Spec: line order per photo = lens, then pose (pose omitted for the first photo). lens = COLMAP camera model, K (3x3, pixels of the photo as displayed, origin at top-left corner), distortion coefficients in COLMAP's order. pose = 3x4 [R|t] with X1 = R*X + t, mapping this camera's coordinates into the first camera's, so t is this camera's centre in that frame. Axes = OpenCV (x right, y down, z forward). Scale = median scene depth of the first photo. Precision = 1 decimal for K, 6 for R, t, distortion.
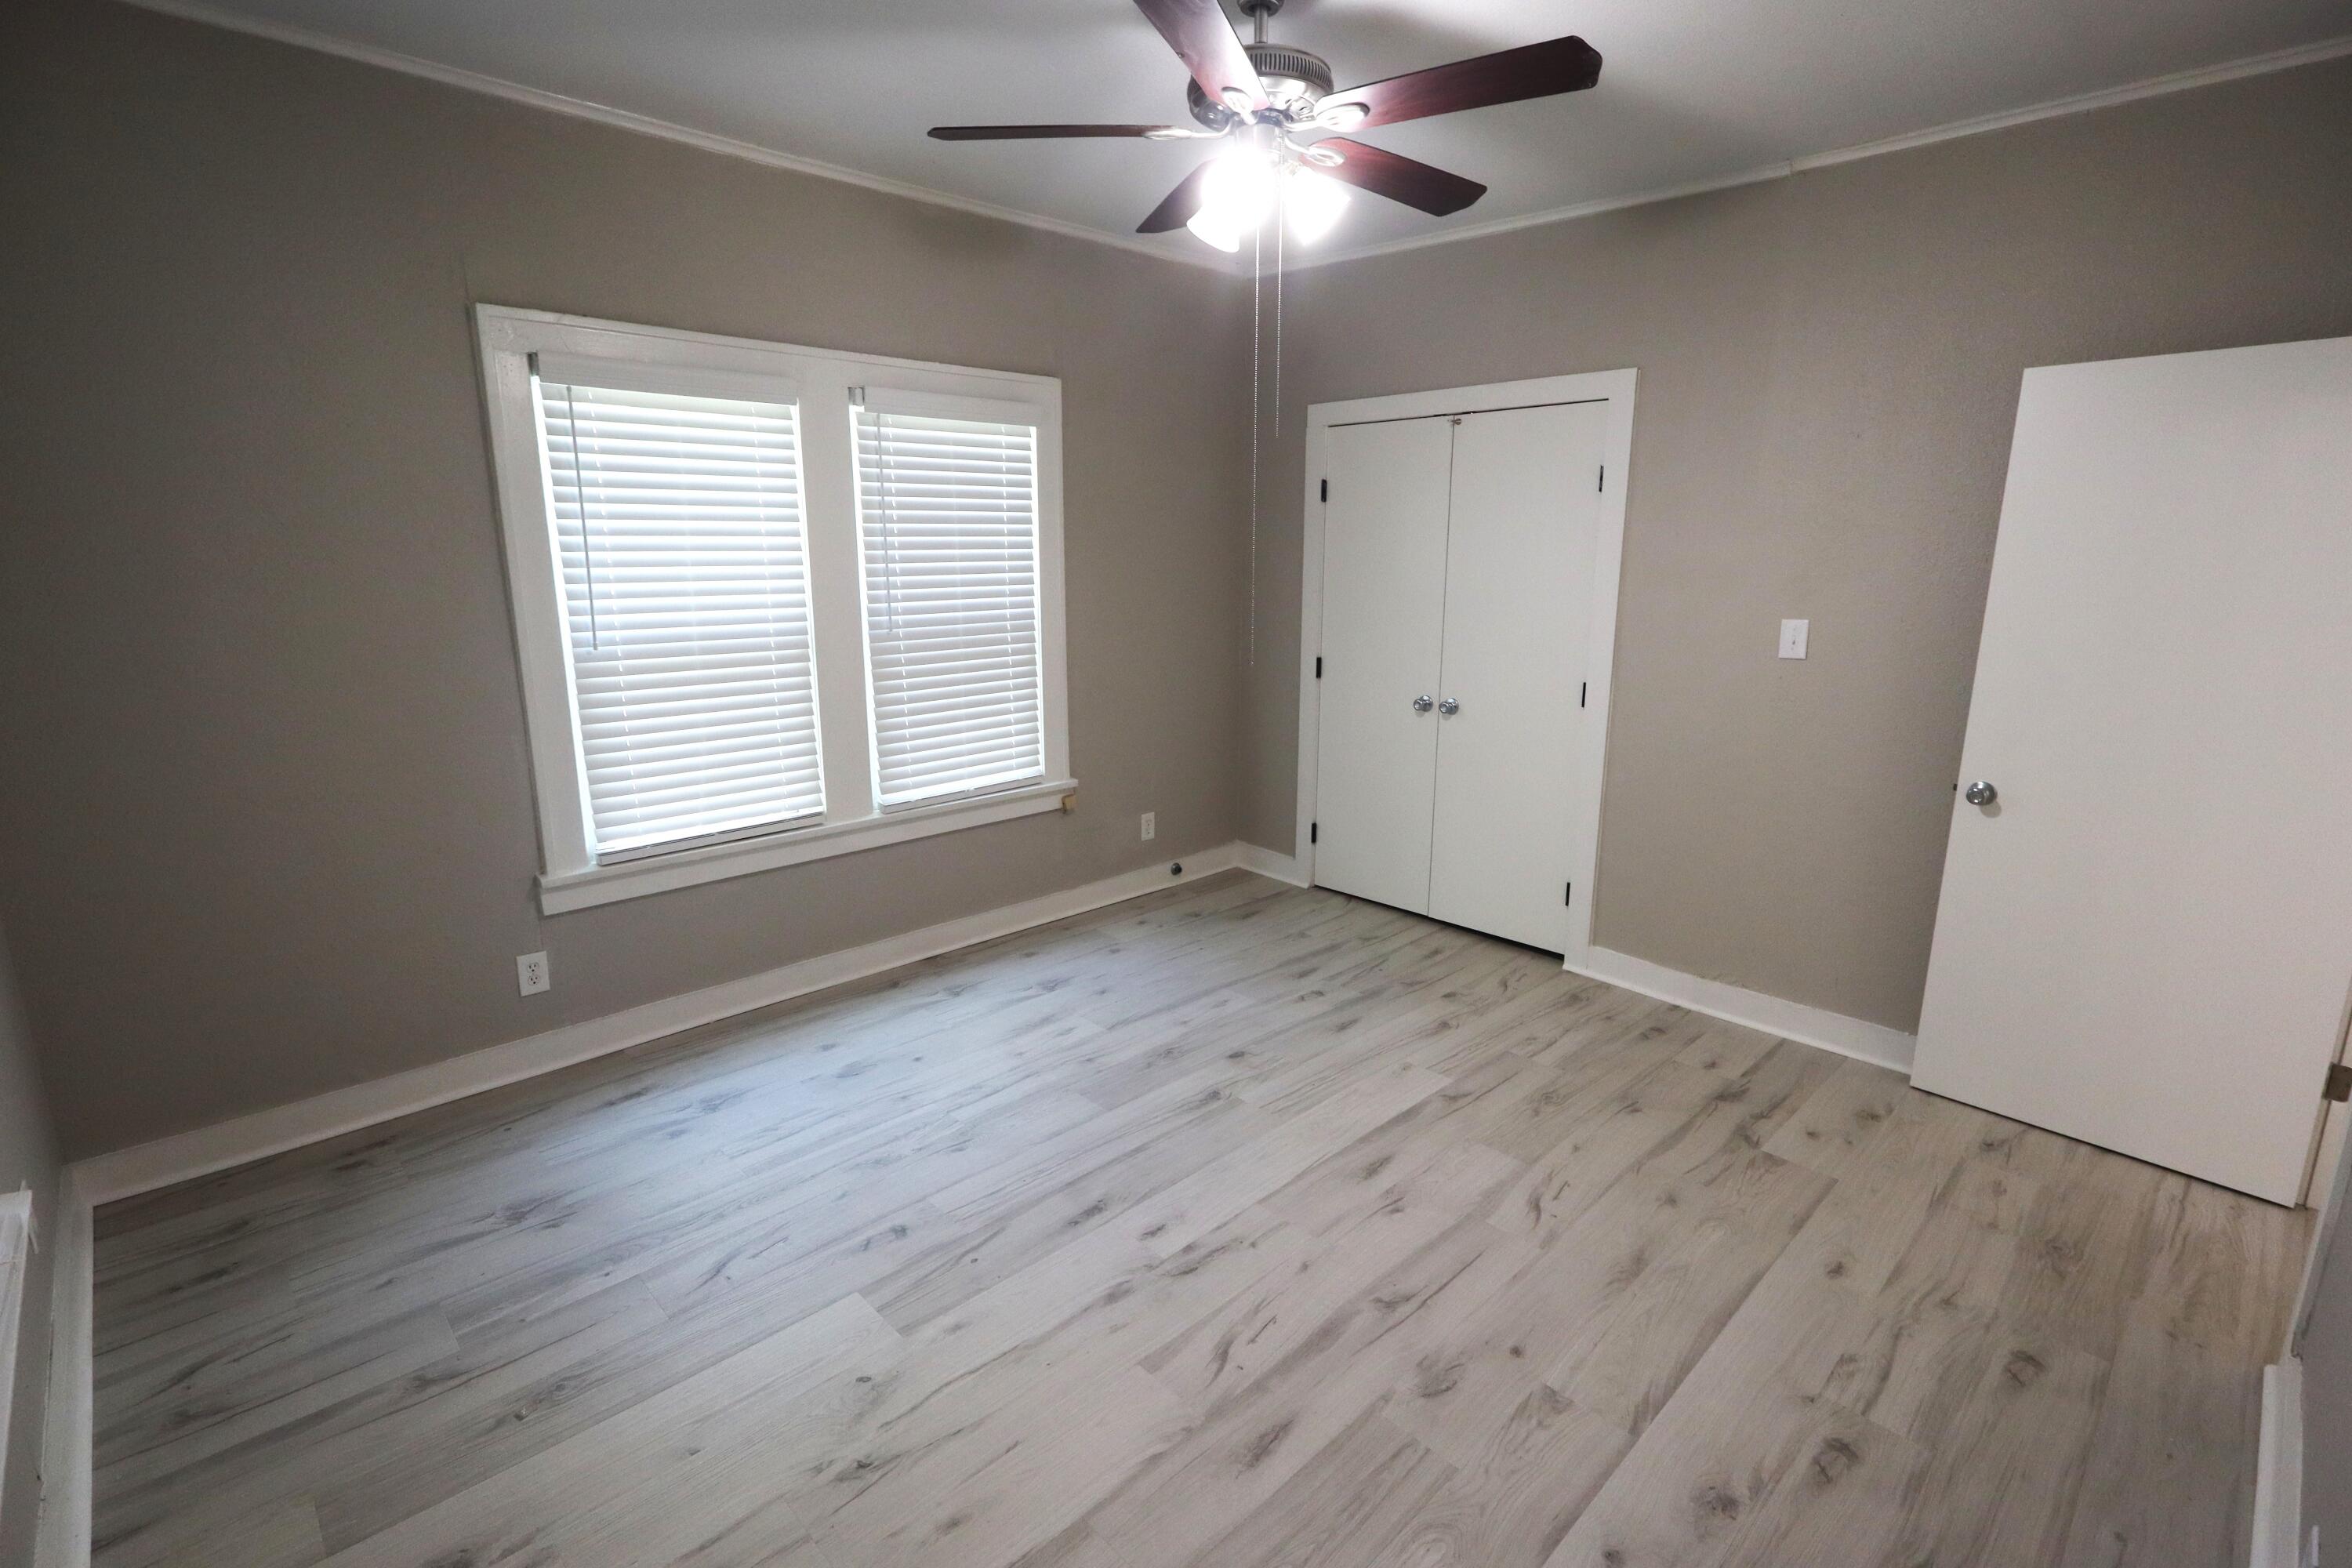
lens RADIAL K [[1090.3, 0, 1170.2], [0, 1090.3, 781.5], [0, 0, 1]] dist [-0.000151, 0.001038]
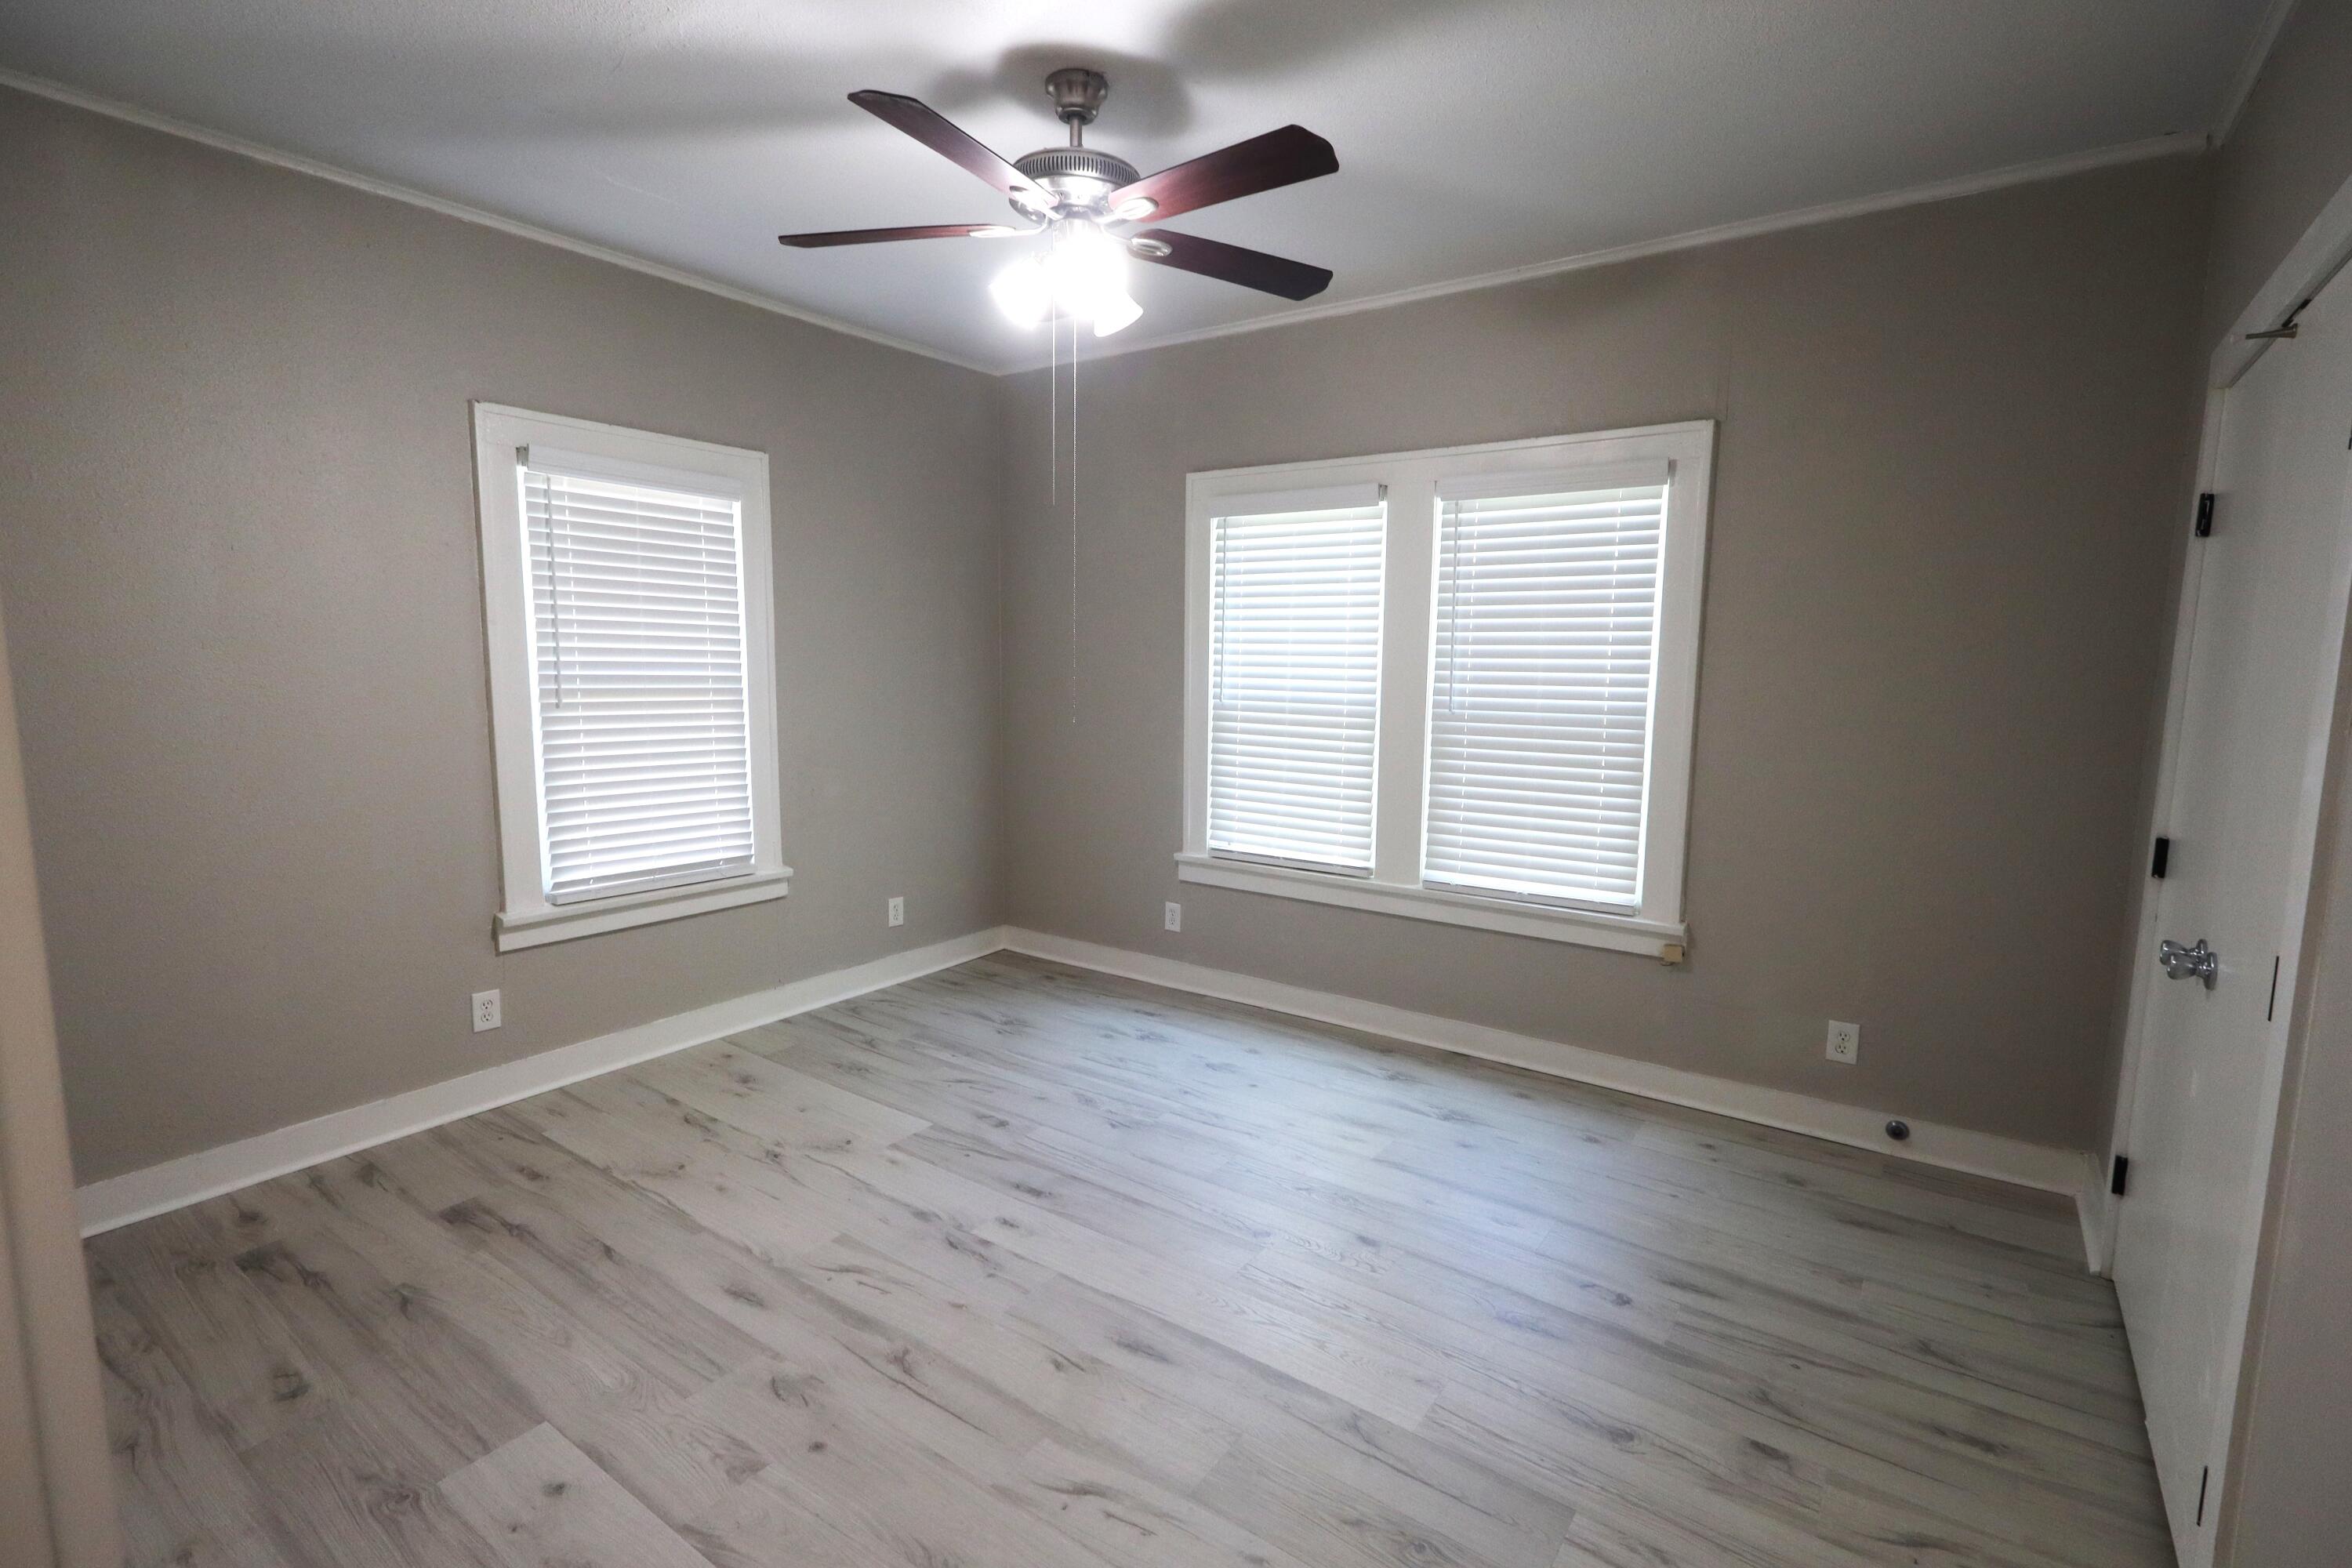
lens RADIAL K [[1090.3, 0, 1170.2], [0, 1090.3, 781.5], [0, 0, 1]] dist [-0.000151, 0.001038]
pose [[0.177669, 0.120949, -0.976629, 0.777482], [-0.219964, 0.972191, 0.080384, -0.110724], [0.959192, 0.200541, 0.199333, 0.632914]]
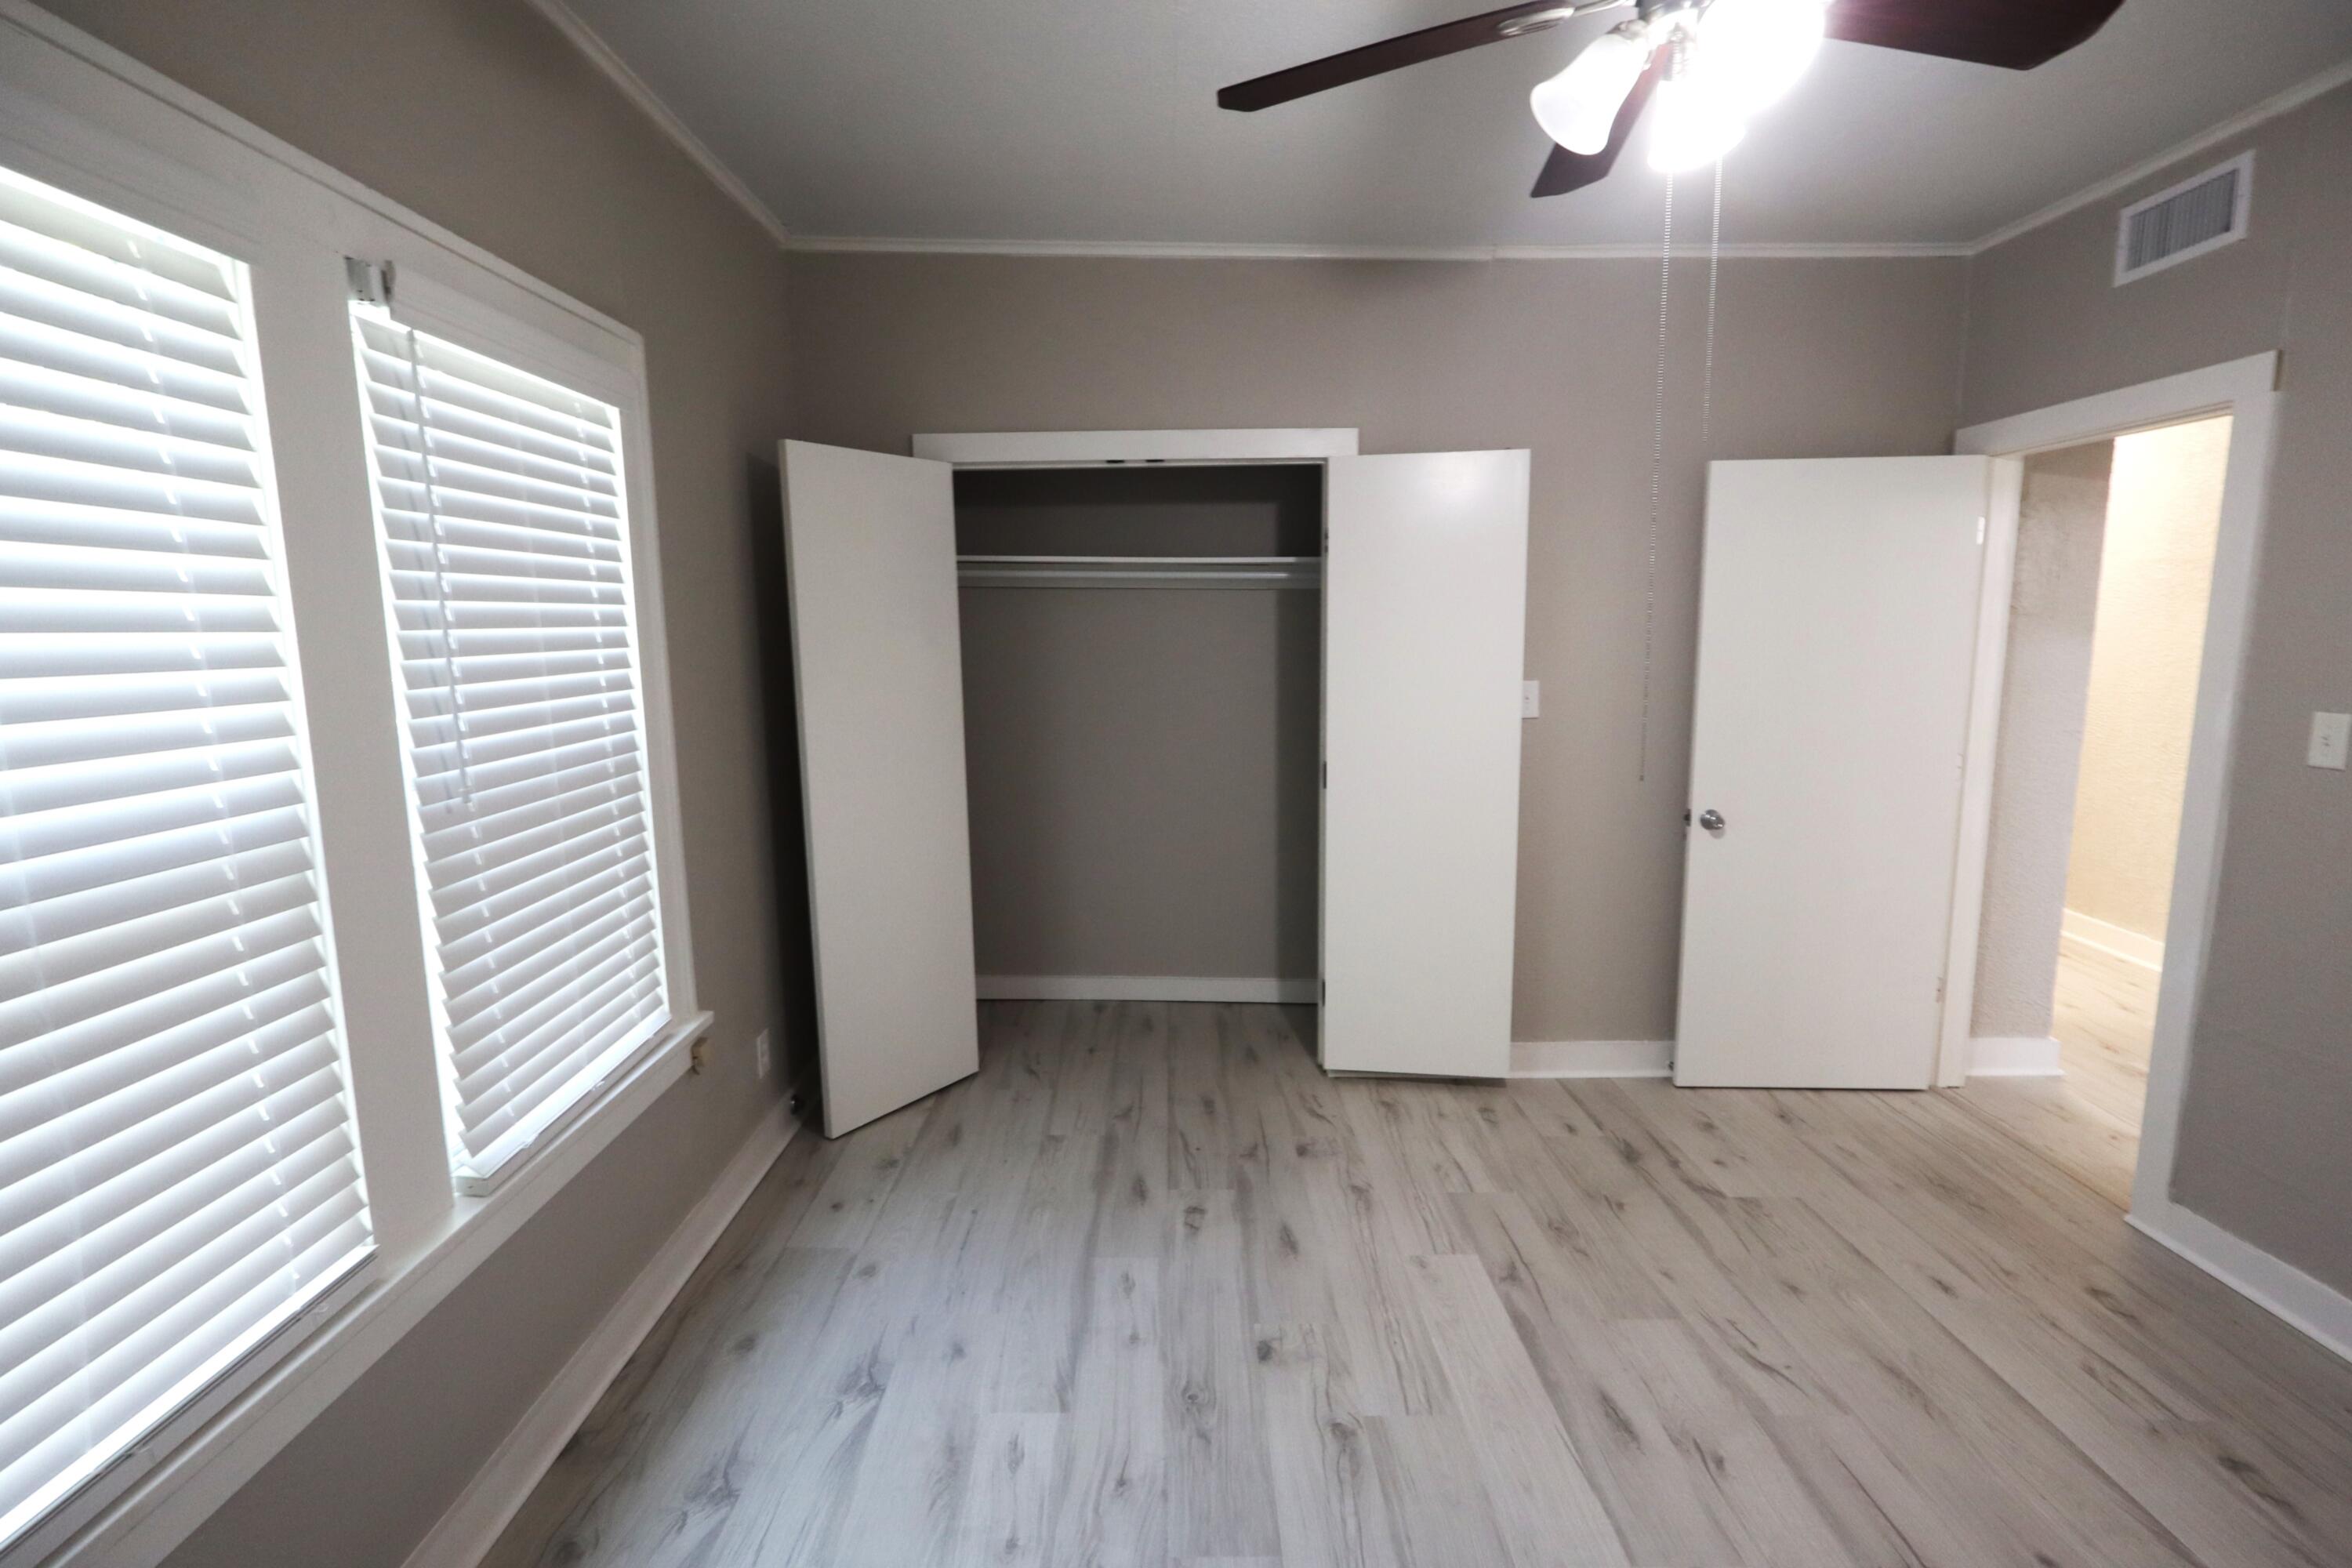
lens RADIAL K [[1090.3, 0, 1170.2], [0, 1090.3, 781.5], [0, 0, 1]] dist [-0.000151, 0.001038]
pose [[0.692538, -0.113275, 0.712433, -0.423831], [0.166893, 0.985960, -0.005468, -0.105468], [-0.701810, 0.122687, 0.701719, 0.520818]]
